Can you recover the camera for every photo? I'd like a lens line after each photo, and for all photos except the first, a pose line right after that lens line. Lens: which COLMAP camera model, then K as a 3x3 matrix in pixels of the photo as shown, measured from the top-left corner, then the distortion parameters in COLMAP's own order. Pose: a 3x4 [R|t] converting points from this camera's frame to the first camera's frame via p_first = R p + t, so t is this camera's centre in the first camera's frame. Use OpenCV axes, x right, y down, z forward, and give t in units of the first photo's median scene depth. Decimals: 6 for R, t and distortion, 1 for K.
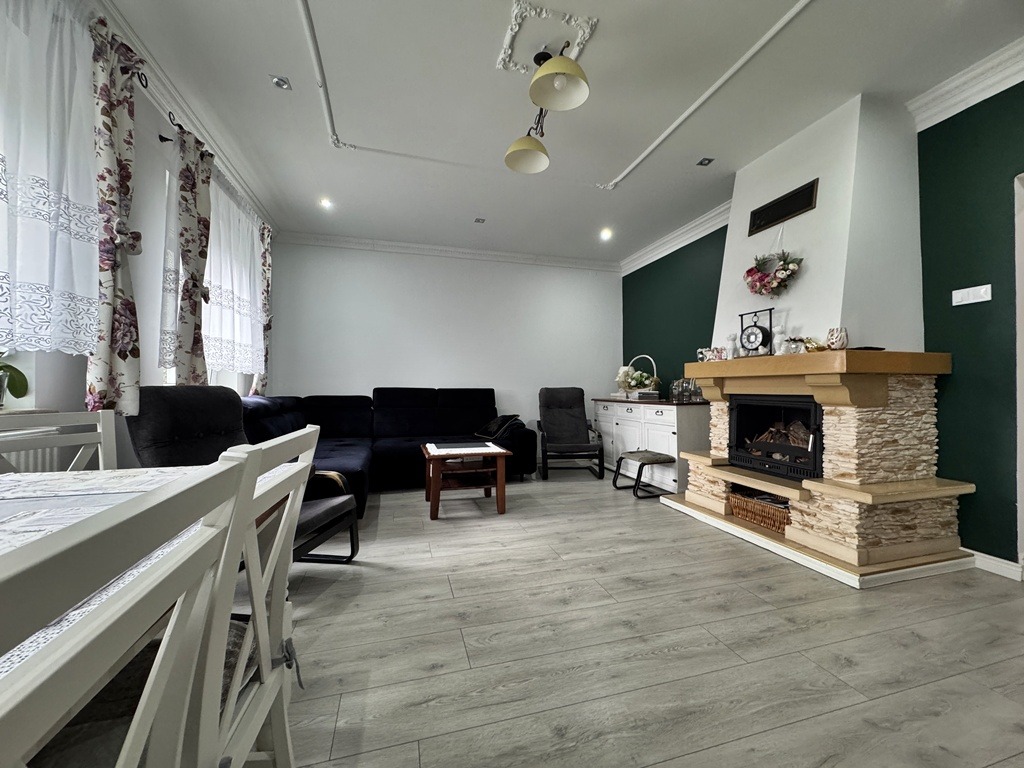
lens RADIAL K [[406.3, 0, 513.1], [0, 406.3, 382.3], [0, 0, 1]] dist [-0.003085, 0.000373]
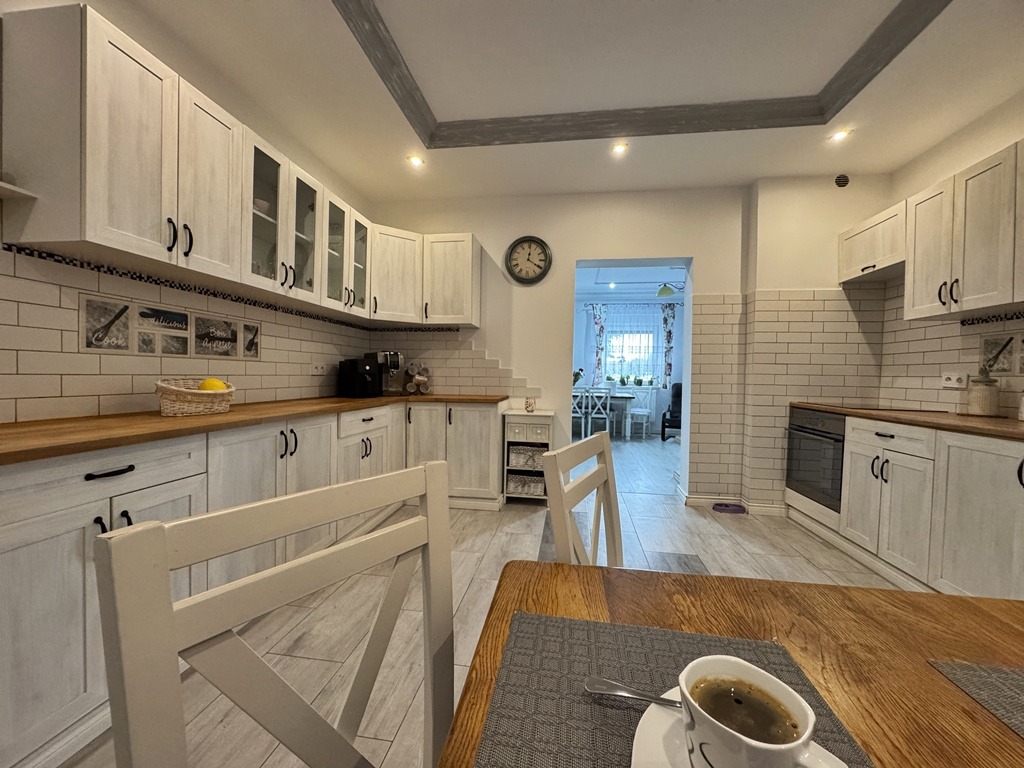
lens RADIAL K [[406.3, 0, 511.3], [0, 406.3, 382.7], [0, 0, 1]] dist [-0.003085, 0.000373]
pose [[-0.416533, 0.006948, -0.909094, 3.022493], [-0.004226, 0.999945, 0.009578, -0.020372], [0.909111, 0.007832, -0.416480, 1.033605]]
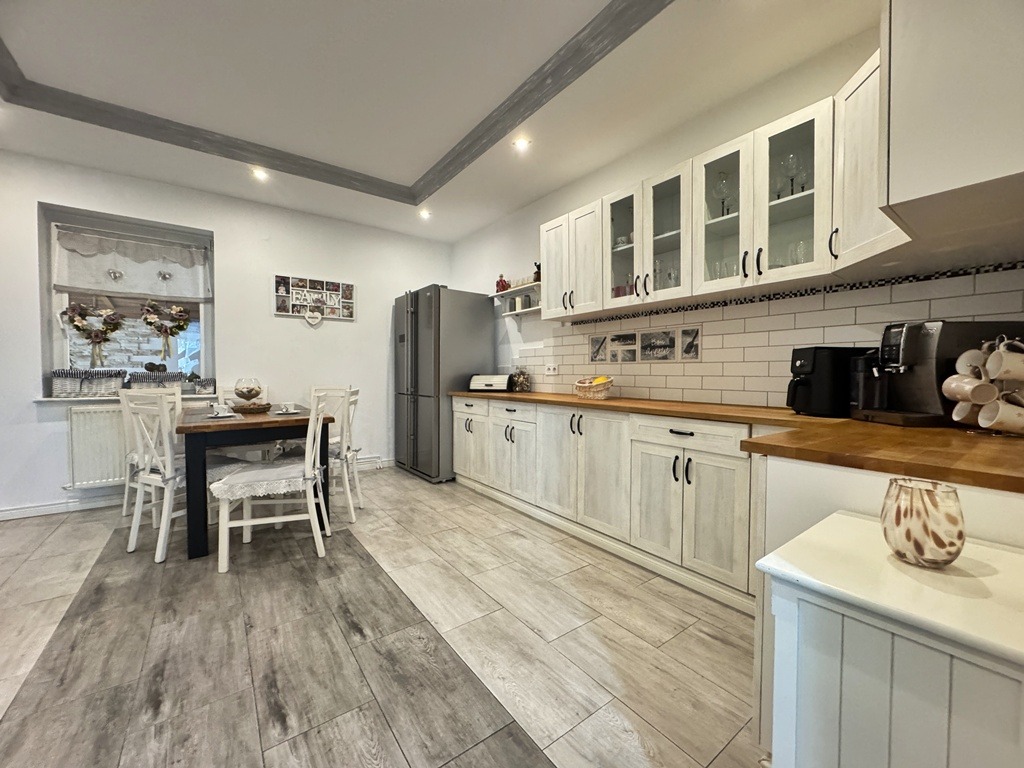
lens RADIAL K [[406.3, 0, 512.2], [0, 406.3, 383.1], [0, 0, 1]] dist [-0.003085, 0.000373]
pose [[-0.348801, -0.028987, 0.936749, 1.399958], [-0.018594, 0.999539, 0.024007, -0.024920], [-0.937012, -0.009045, -0.349179, 0.828059]]
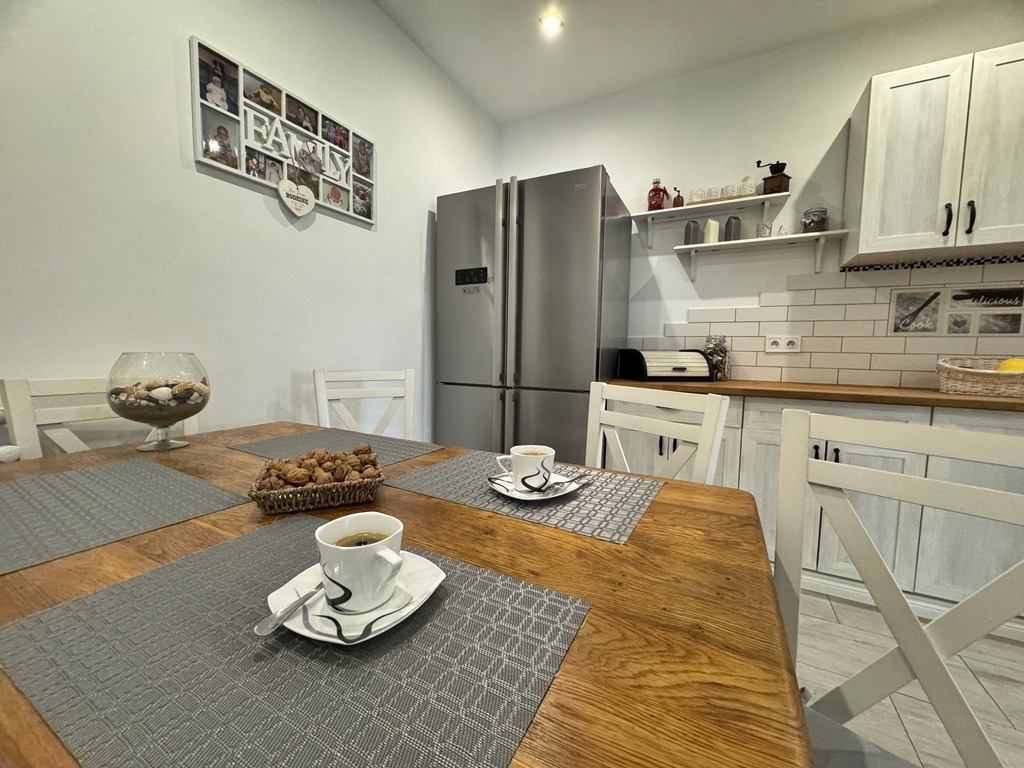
lens RADIAL K [[406.3, 0, 512.9], [0, 406.3, 383.3], [0, 0, 1]] dist [-0.003085, 0.000373]
pose [[-0.717021, -0.072831, 0.693236, 2.656212], [-0.032421, 0.996935, 0.071205, 0.004476], [-0.696297, 0.028581, -0.717185, 1.297834]]
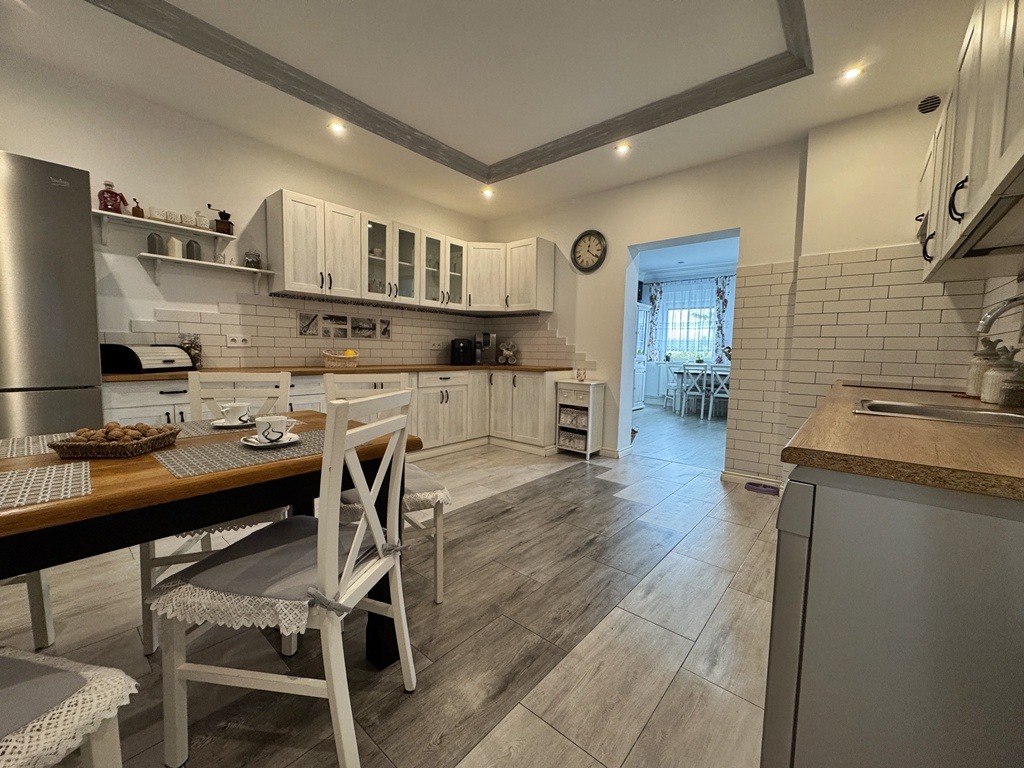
lens RADIAL K [[406.3, 0, 511.1], [0, 406.3, 382.7], [0, 0, 1]] dist [-0.003085, 0.000373]
pose [[-0.840061, 0.022332, -0.542032, 2.853347], [-0.014590, 0.997861, 0.063724, -0.000707], [0.542296, 0.061440, -0.837938, 1.841516]]
